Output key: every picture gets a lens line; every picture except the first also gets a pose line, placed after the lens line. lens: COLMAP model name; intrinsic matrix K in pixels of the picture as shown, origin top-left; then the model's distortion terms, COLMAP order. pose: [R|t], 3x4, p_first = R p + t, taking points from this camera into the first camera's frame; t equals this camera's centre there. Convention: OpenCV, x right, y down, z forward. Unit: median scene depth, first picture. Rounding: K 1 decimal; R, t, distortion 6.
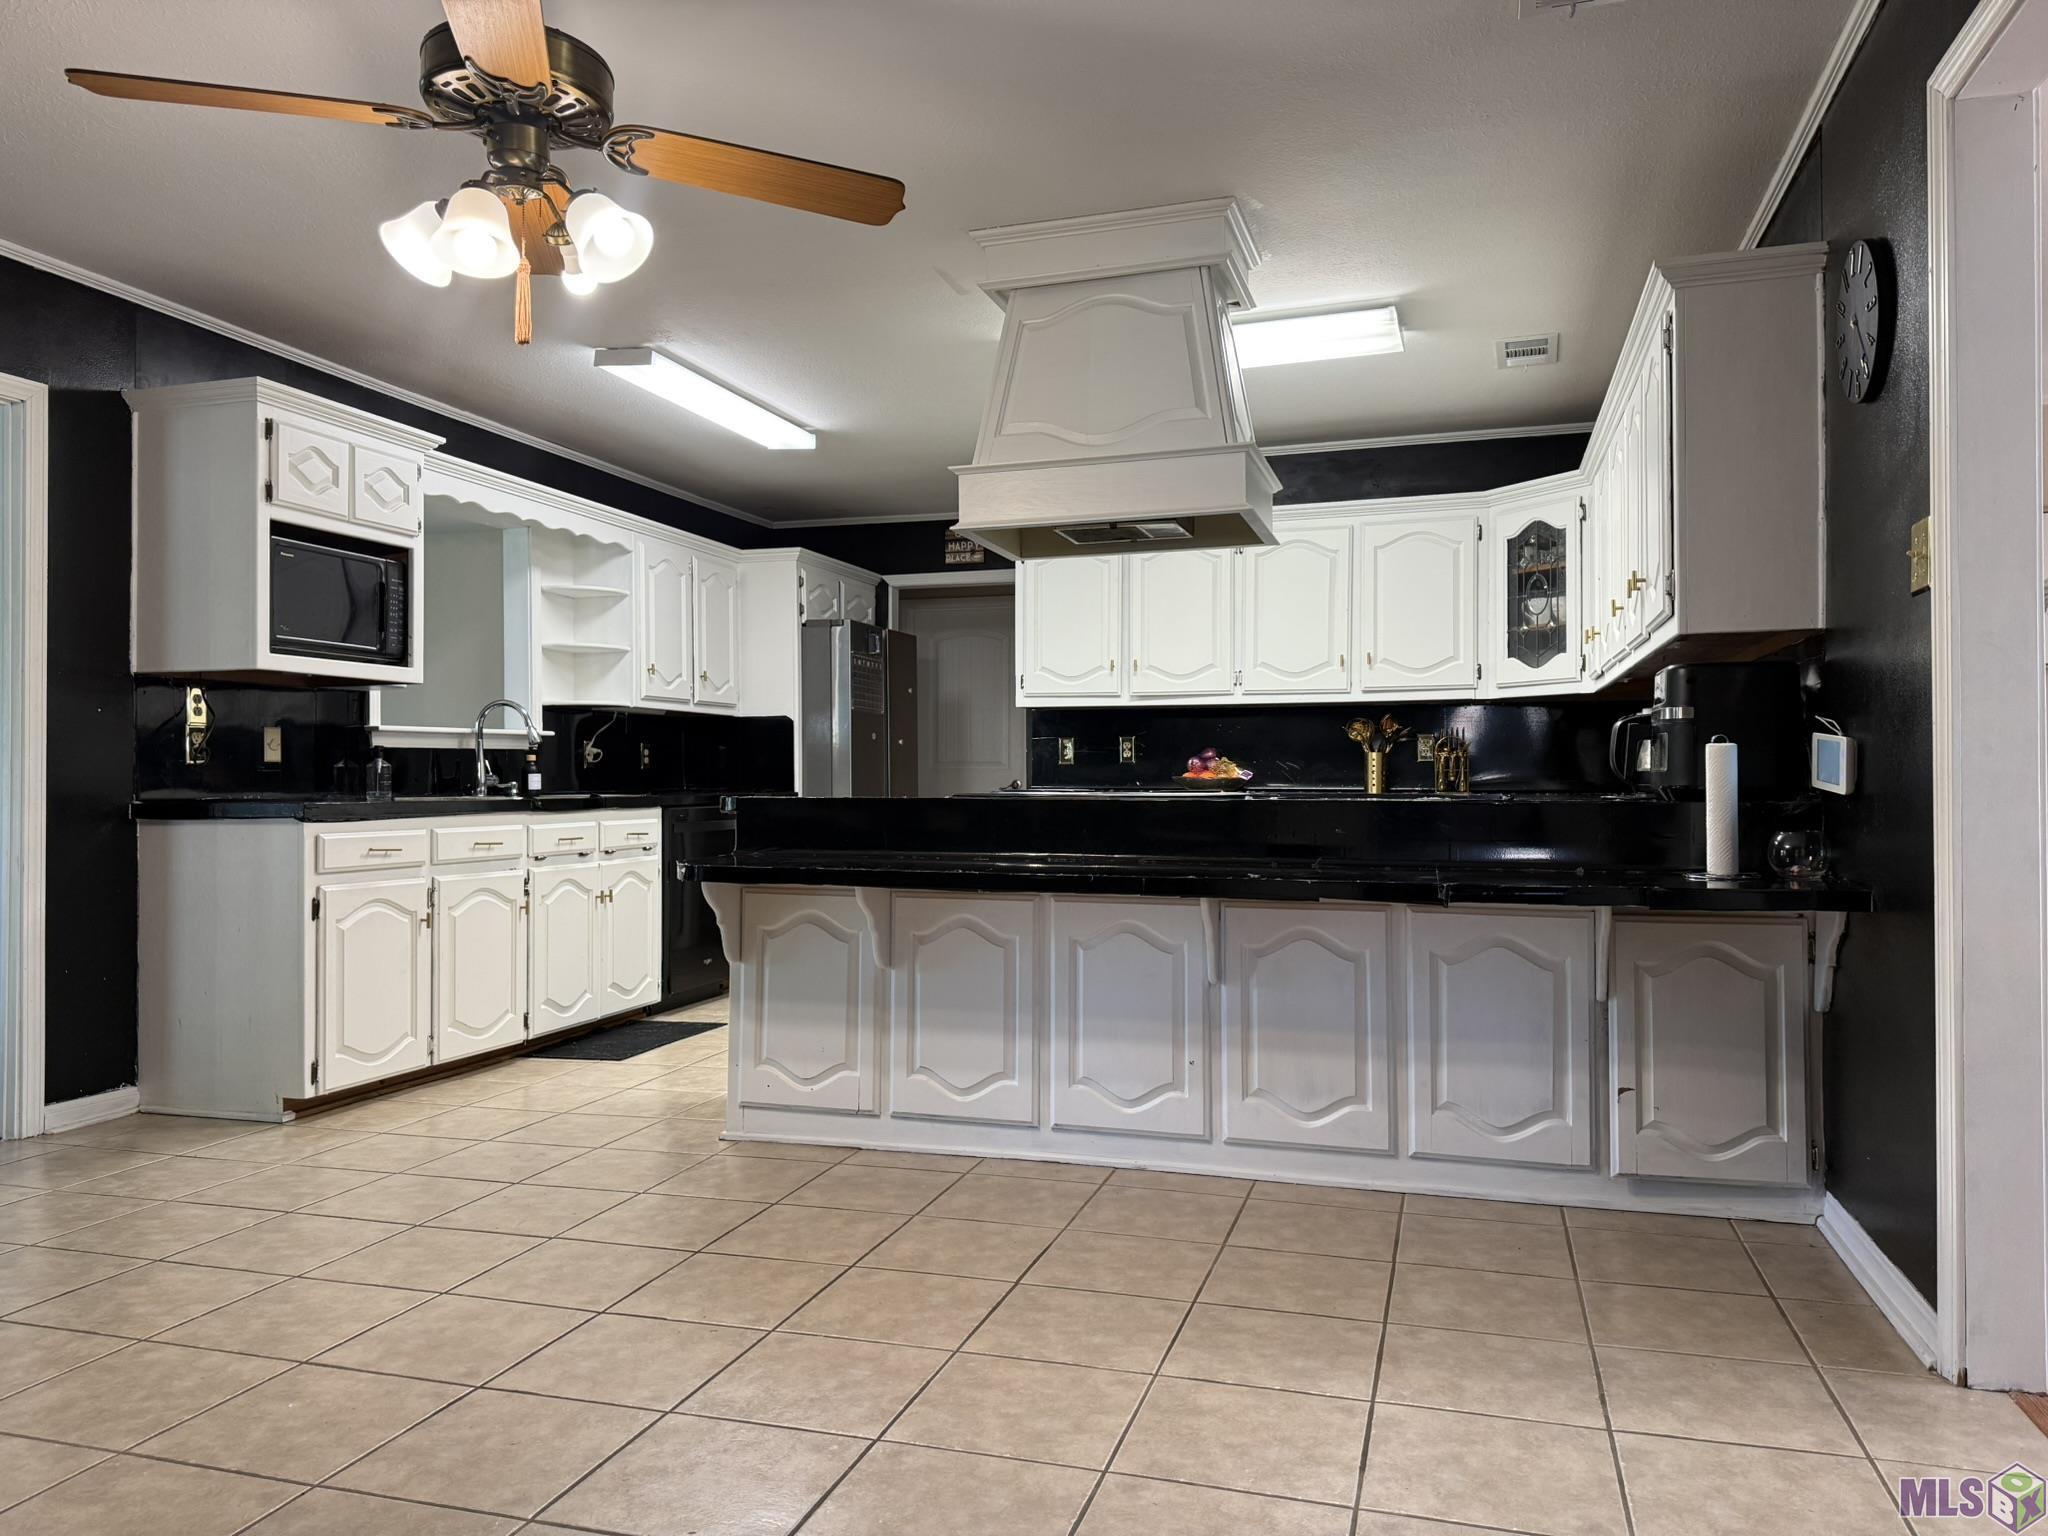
lens RADIAL K [[1438.6, 0, 1041.3], [0, 1438.6, 764.9], [0, 0, 1]] dist [0.044985, -0.058275]
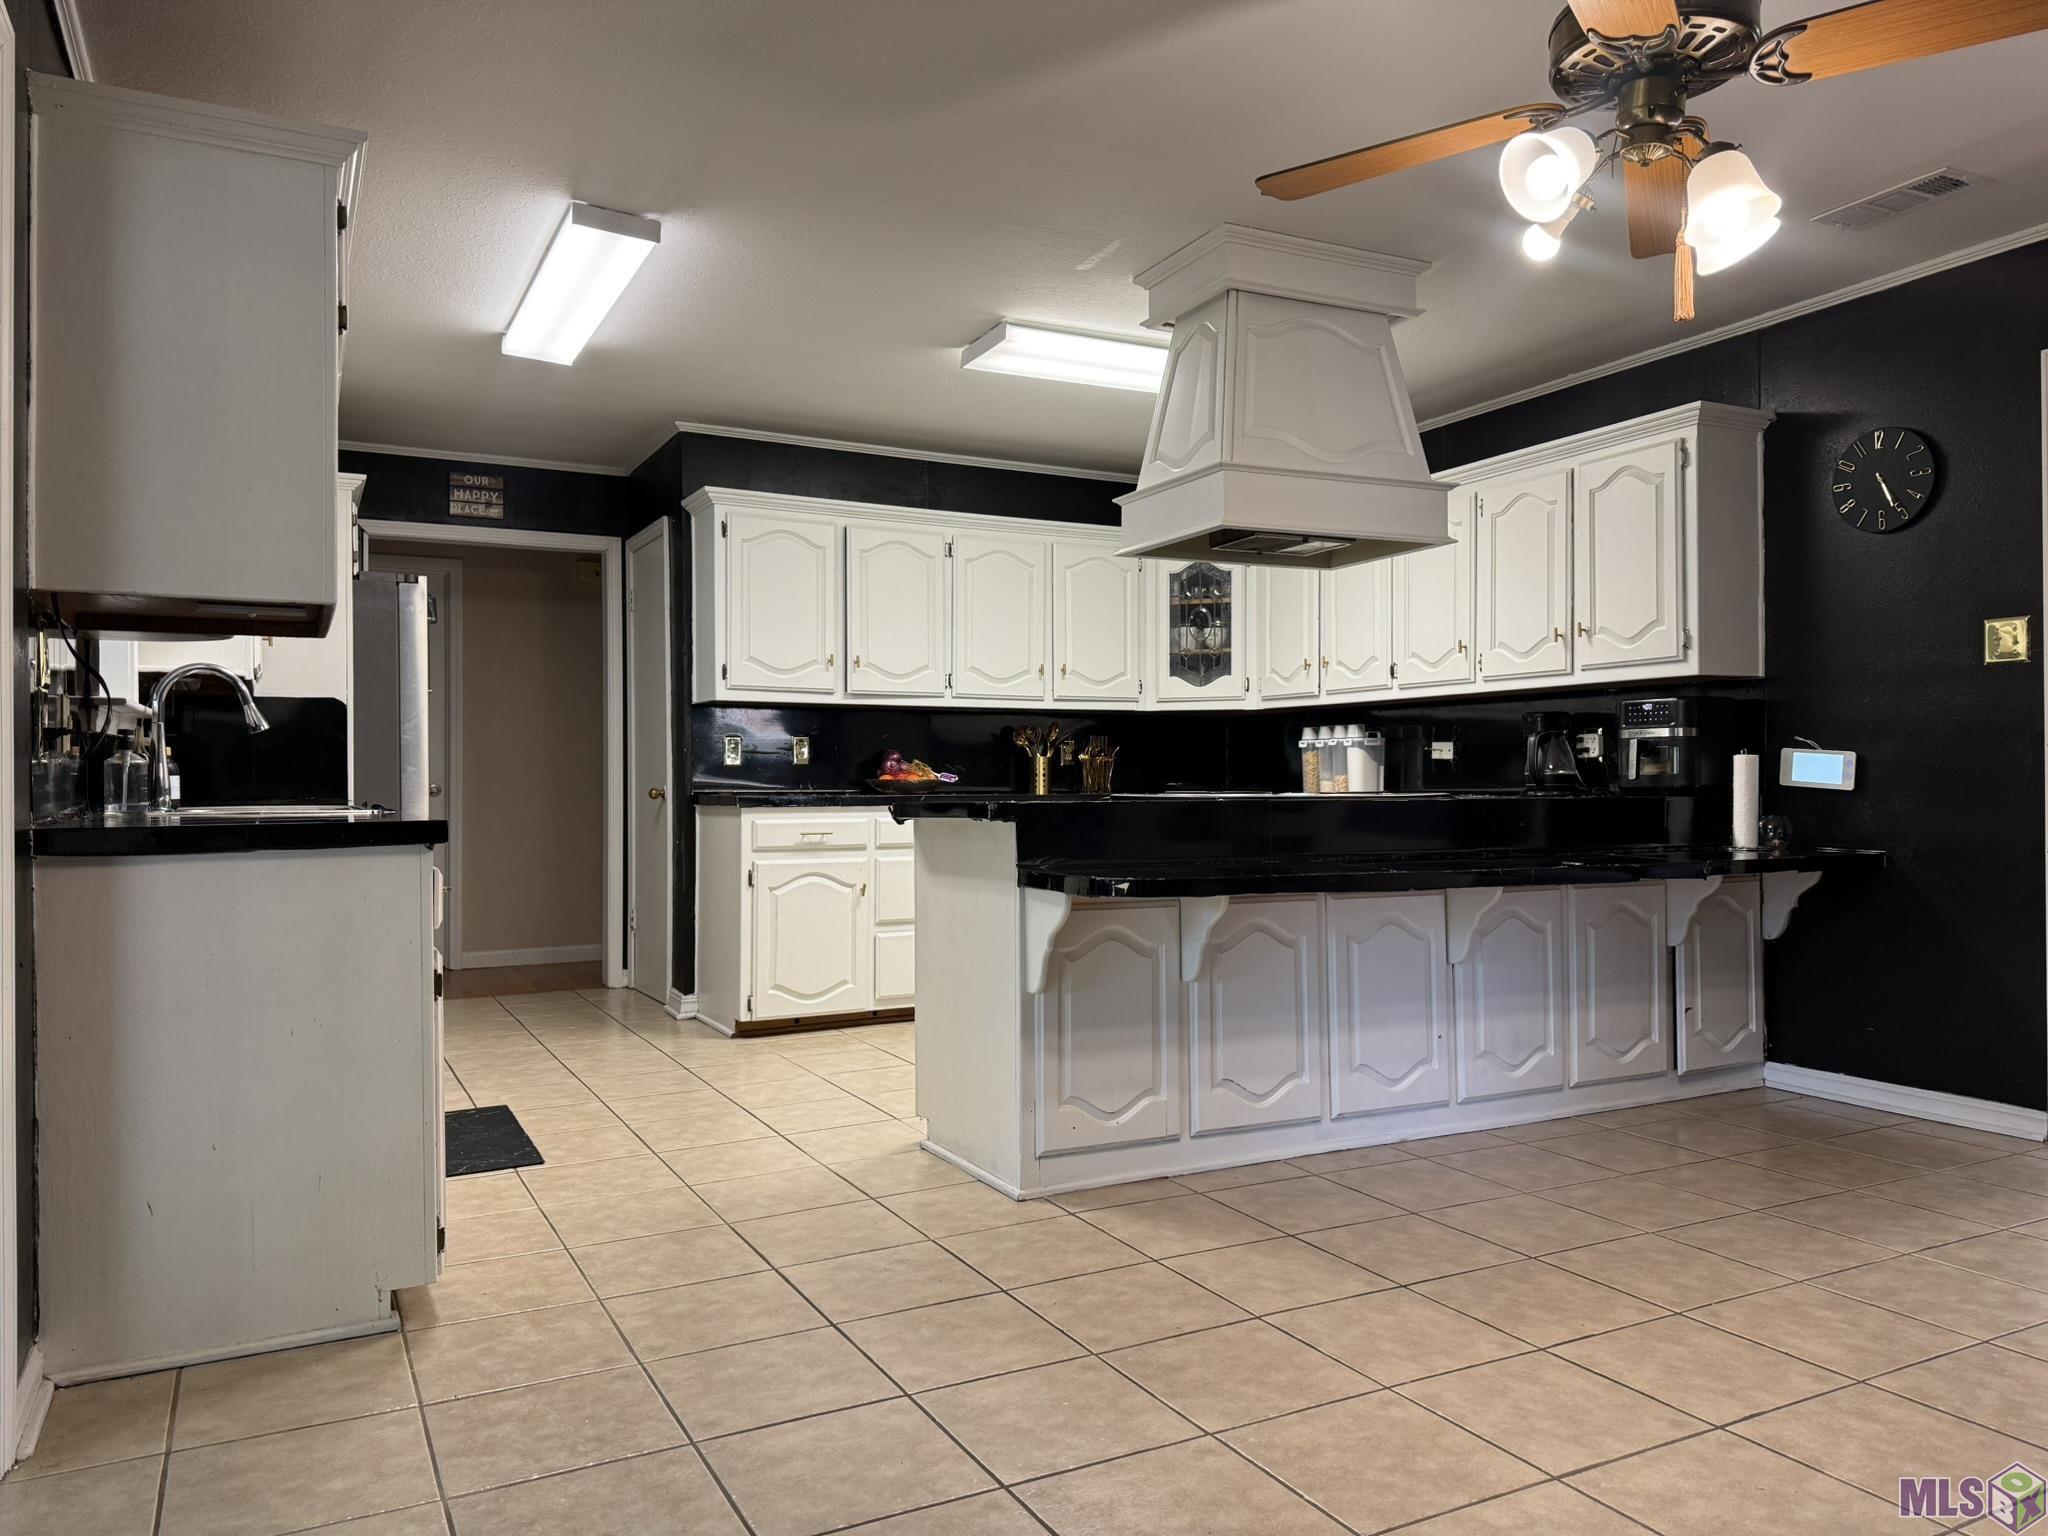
lens RADIAL K [[1438.6, 0, 1030.2], [0, 1438.6, 778.3], [0, 0, 1]] dist [0.044985, -0.058275]
pose [[0.715028, 0.001148, 0.699095, -0.820309], [-0.005574, 0.999976, 0.004059, 0.004867], [-0.699074, -0.006799, 0.715017, 0.387568]]
